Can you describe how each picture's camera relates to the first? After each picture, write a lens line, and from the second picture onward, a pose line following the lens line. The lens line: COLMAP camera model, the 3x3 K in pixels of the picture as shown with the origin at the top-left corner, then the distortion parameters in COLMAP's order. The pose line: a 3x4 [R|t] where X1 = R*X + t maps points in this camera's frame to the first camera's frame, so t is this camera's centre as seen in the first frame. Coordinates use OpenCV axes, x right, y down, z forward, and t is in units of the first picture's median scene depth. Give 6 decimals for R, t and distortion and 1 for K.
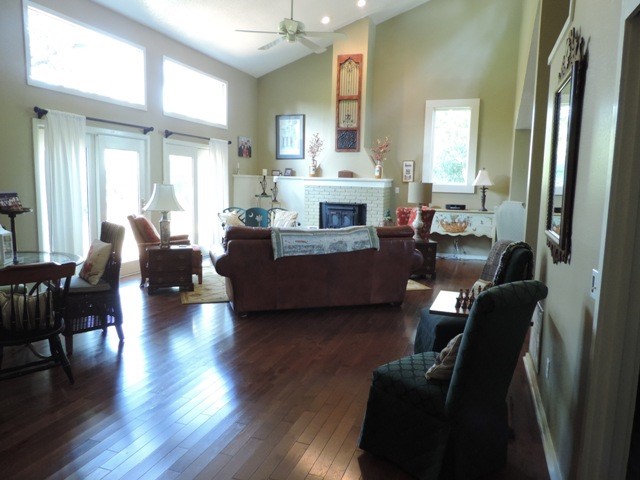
lens RADIAL K [[456.8, 0, 317.9], [0, 456.8, 241.4], [0, 0, 1]] dist [-0.018259, 0.003771]
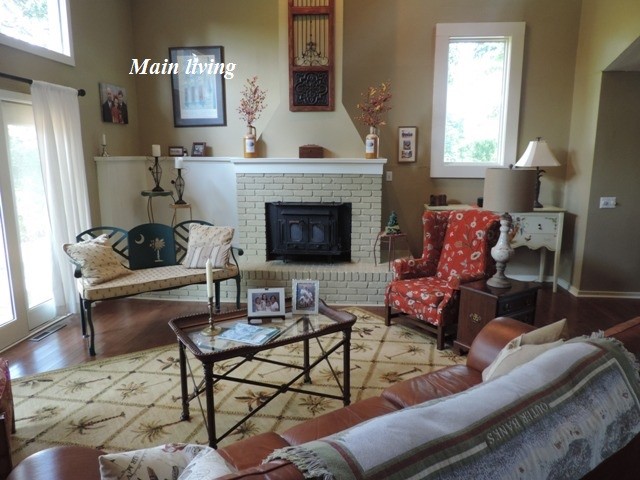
lens RADIAL K [[456.8, 0, 318.9], [0, 456.8, 242.5], [0, 0, 1]] dist [-0.018259, 0.003771]
pose [[0.966973, -0.069611, 0.245191, -0.078169], [0.054236, 0.996147, 0.068918, -0.076293], [-0.249043, -0.053343, 0.967022, 0.463007]]
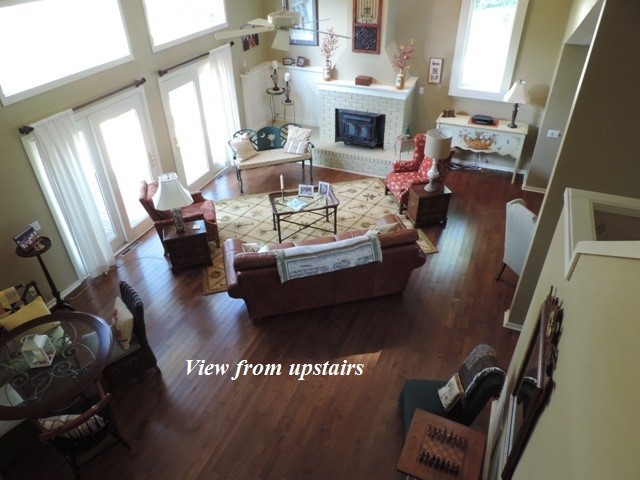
lens RADIAL K [[456.8, 0, 319.0], [0, 456.8, 240.6], [0, 0, 1]] dist [-0.018259, 0.003771]
pose [[0.997639, 0.002985, -0.068607, 0.036896], [0.030202, 0.878173, 0.477389, -0.309834], [0.061674, -0.478334, 0.876010, 0.061093]]
